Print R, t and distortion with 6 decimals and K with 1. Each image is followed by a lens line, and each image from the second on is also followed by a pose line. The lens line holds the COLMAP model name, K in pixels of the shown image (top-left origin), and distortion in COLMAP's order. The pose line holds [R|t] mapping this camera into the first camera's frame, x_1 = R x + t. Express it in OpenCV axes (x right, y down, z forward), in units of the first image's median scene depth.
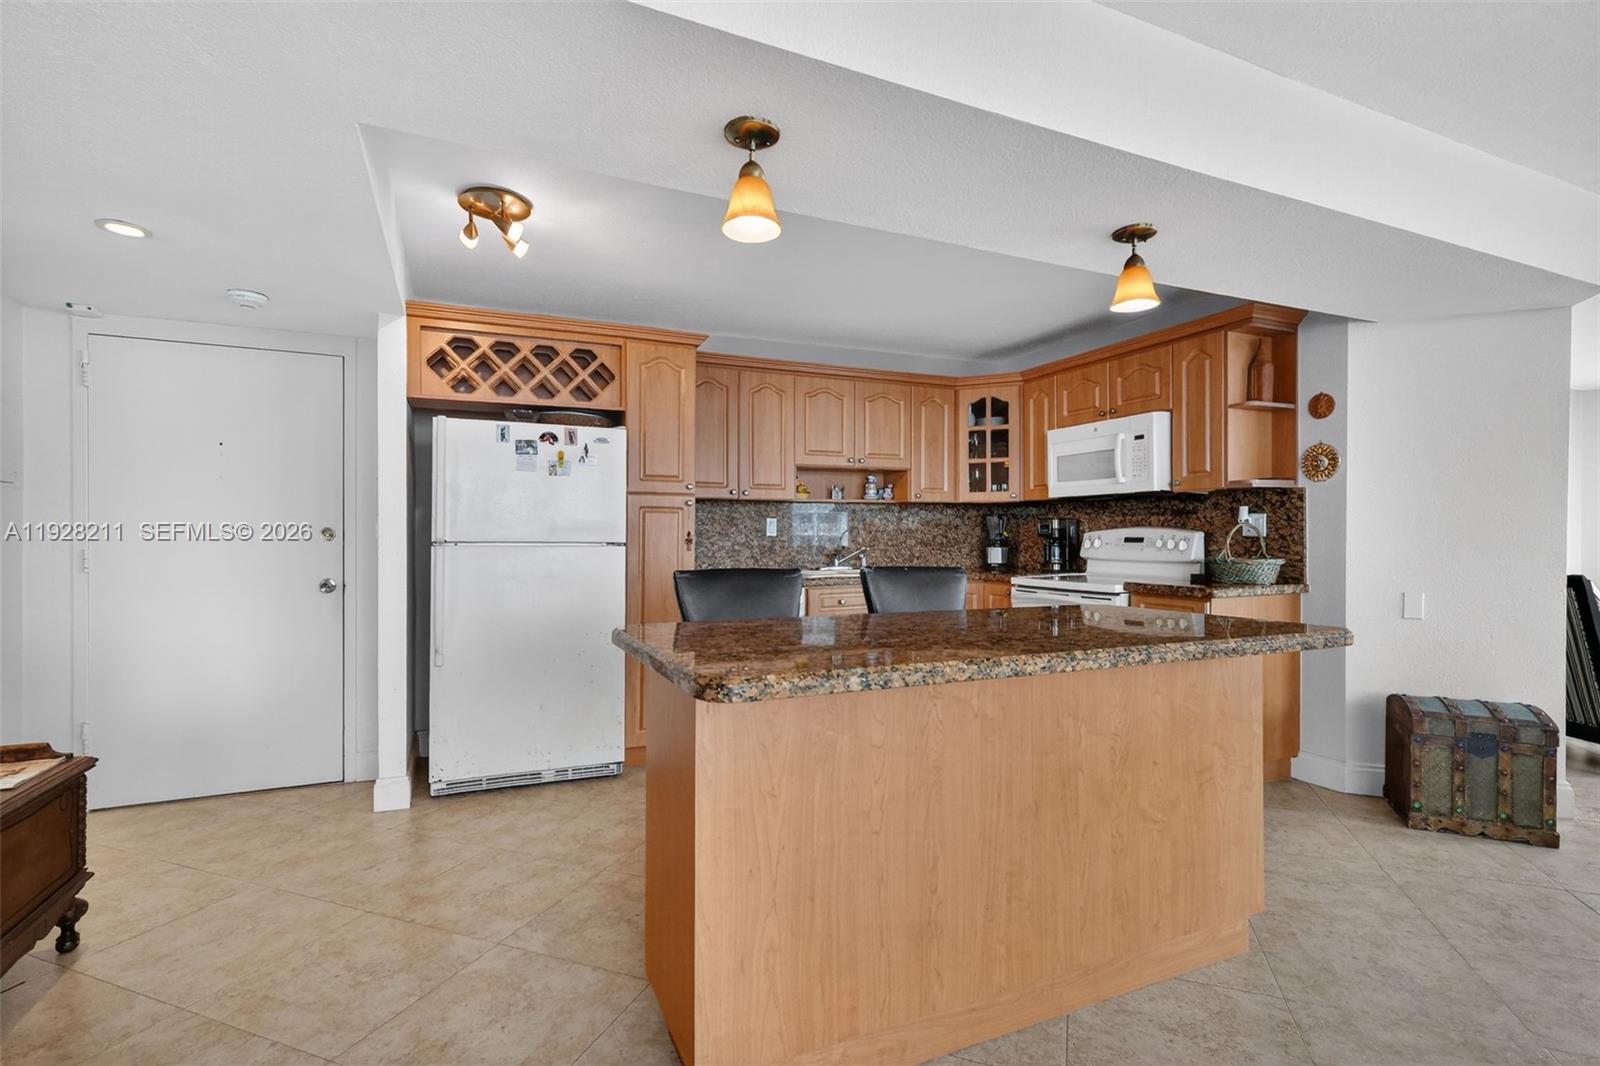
lens RADIAL K [[742.9, 0, 795.8], [0, 742.9, 537.1], [0, 0, 1]] dist [0.005392, -0.001276]
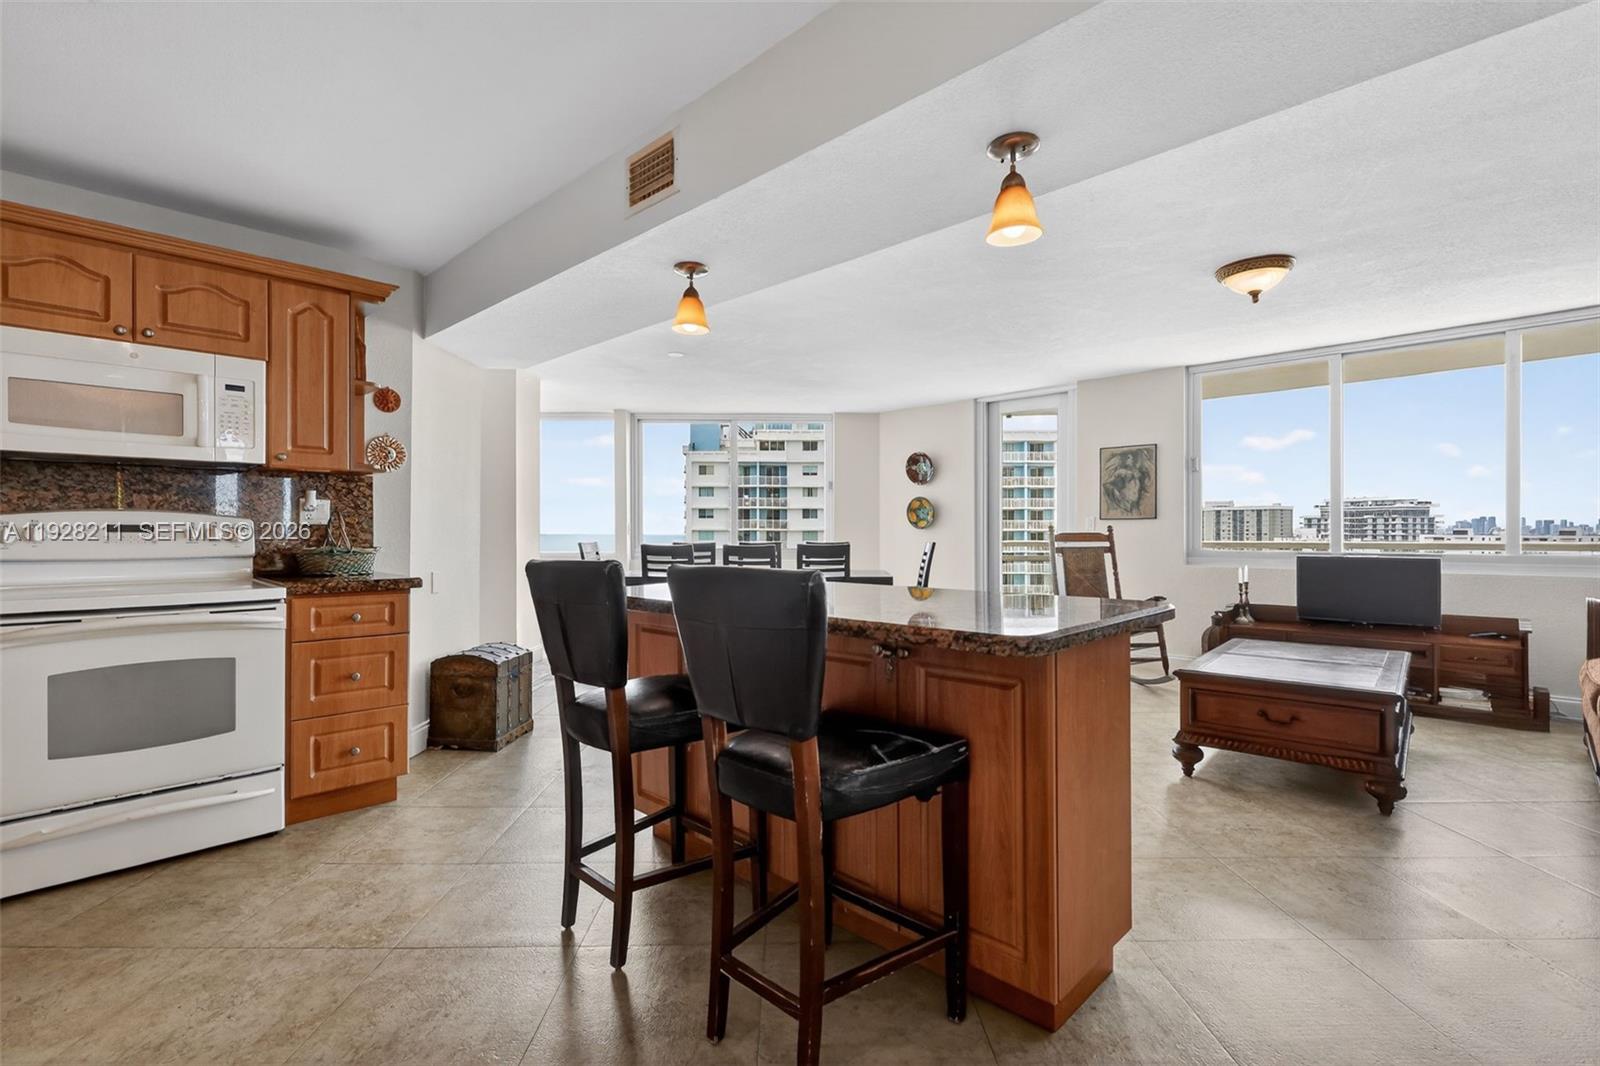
lens RADIAL K [[742.9, 0, 794.4], [0, 742.9, 535.2], [0, 0, 1]] dist [0.005392, -0.001276]
pose [[-0.357255, -0.004217, 0.933998, -0.444368], [0.002055, 0.999984, 0.005301, 0.009042], [-0.934005, 0.003813, -0.357240, 0.783576]]
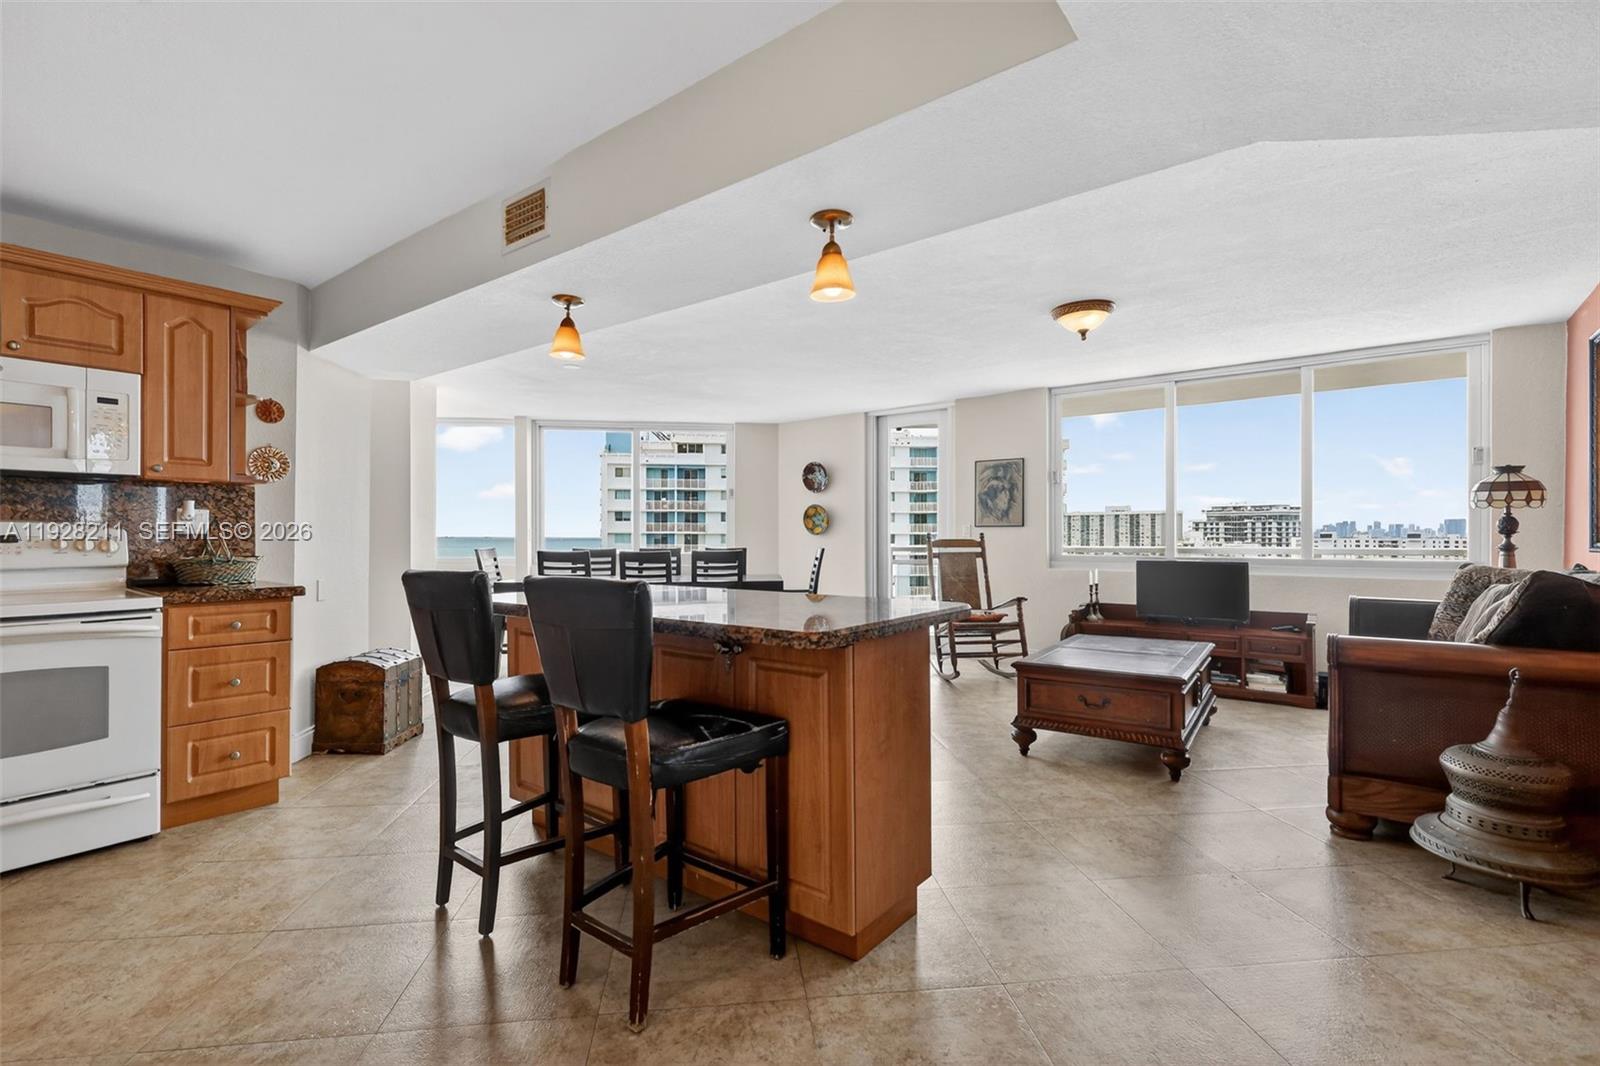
lens RADIAL K [[742.9, 0, 797.4], [0, 742.9, 536.6], [0, 0, 1]] dist [0.005392, -0.001276]
pose [[-0.456674, -0.002931, 0.889629, -0.545959], [0.001459, 0.999991, 0.004043, 0.000157], [-0.889633, 0.003144, -0.456665, 0.761681]]
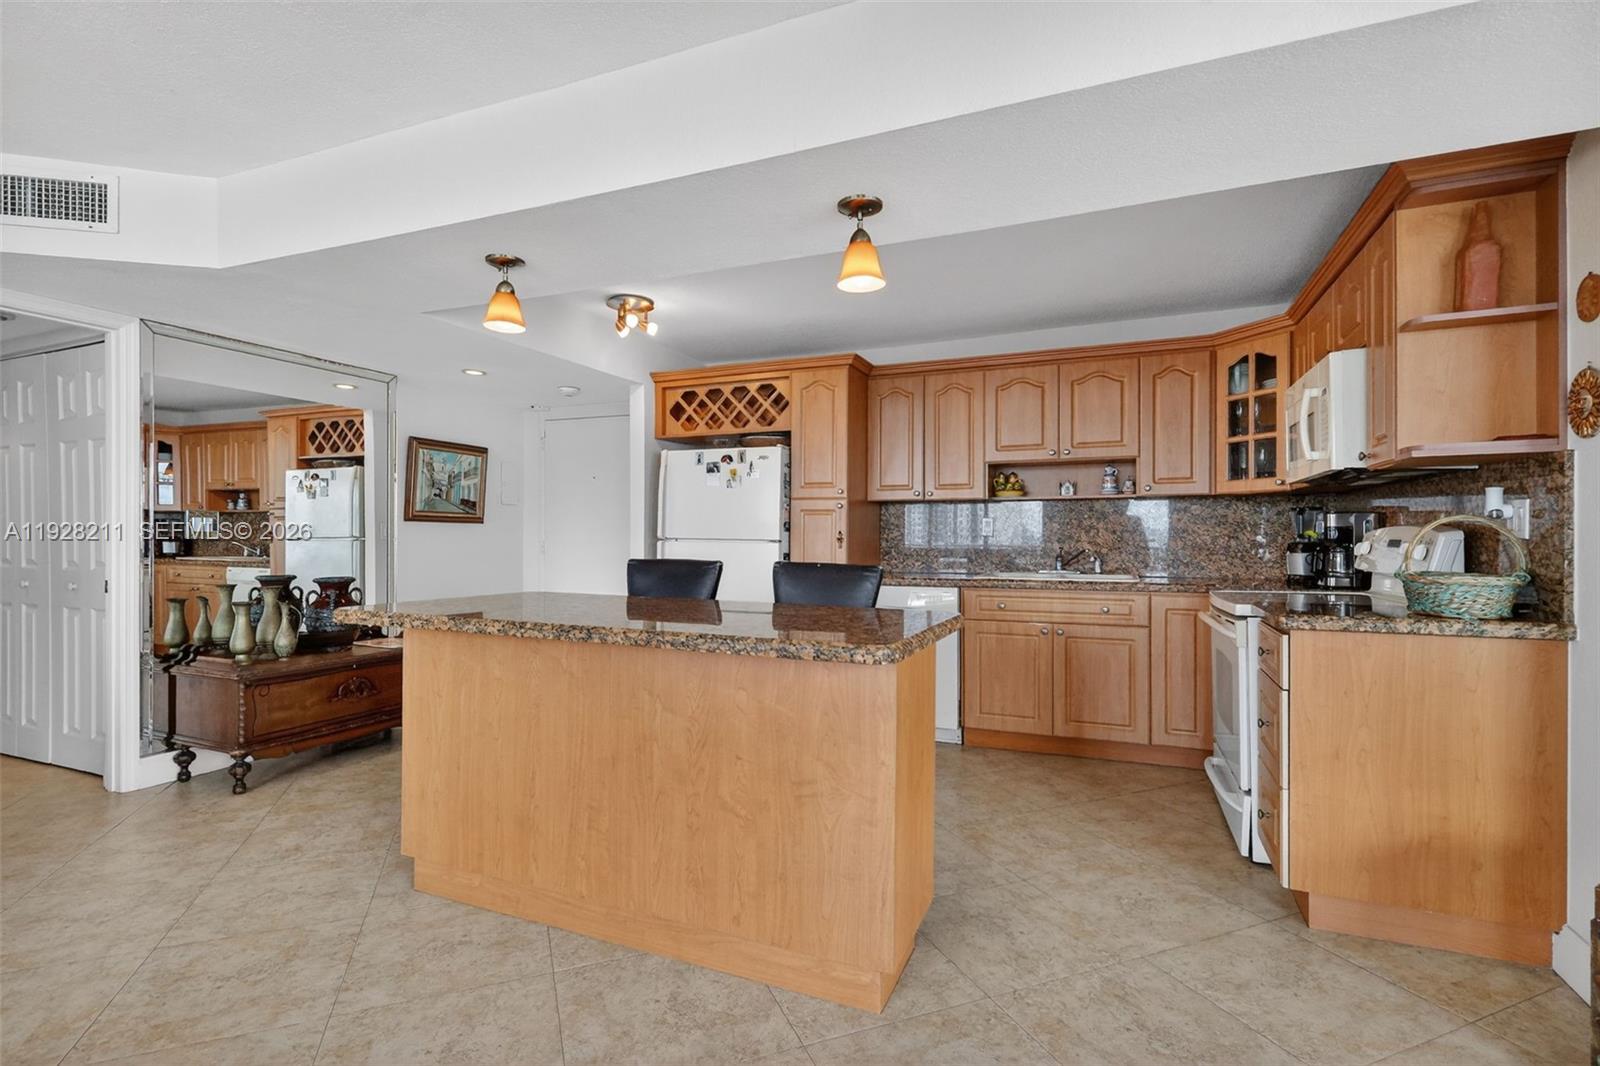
lens RADIAL K [[742.9, 0, 803.9], [0, 742.9, 540.8], [0, 0, 1]] dist [0.005392, -0.001276]
pose [[0.682732, 0.008098, -0.730624, 0.667871], [-0.006721, 0.999966, 0.004802, 0.002391], [0.730638, 0.001632, 0.682763, 0.196759]]
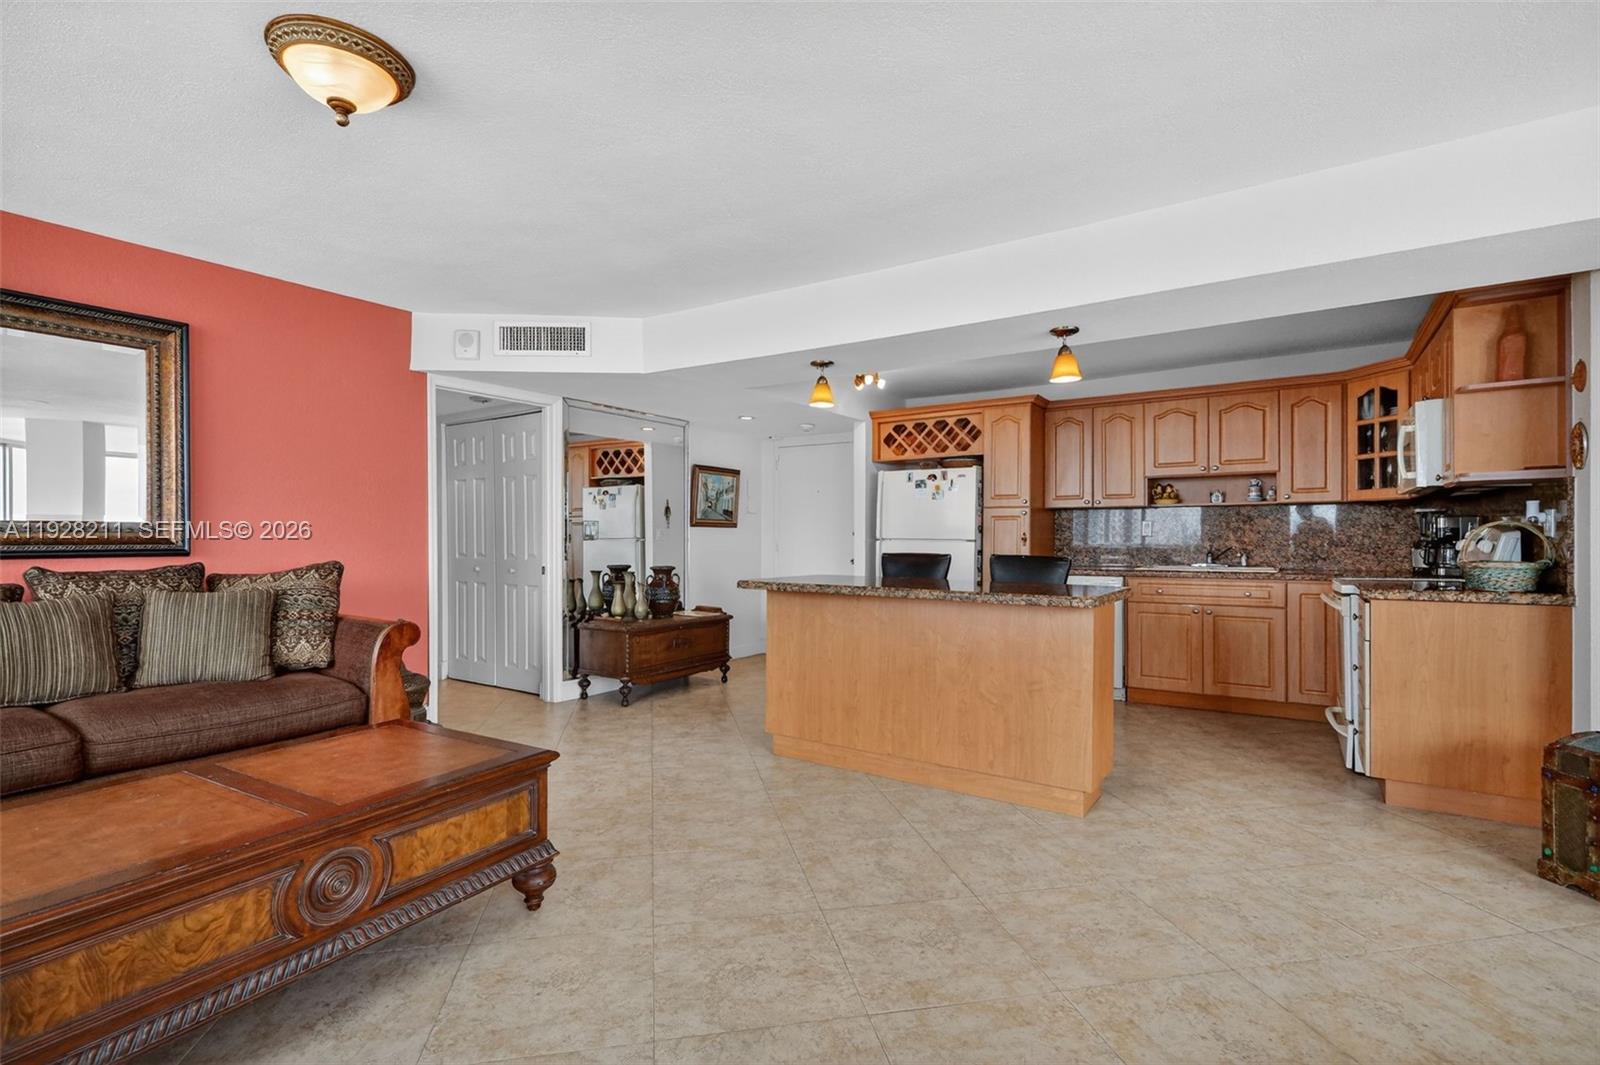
lens RADIAL K [[742.9, 0, 805.2], [0, 742.9, 541.3], [0, 0, 1]] dist [0.005392, -0.001276]
pose [[0.537250, 0.007147, -0.843393, 0.880118], [-0.003968, 0.999974, 0.005947, 0.002734], [0.843414, 0.000152, 0.537264, -0.142094]]
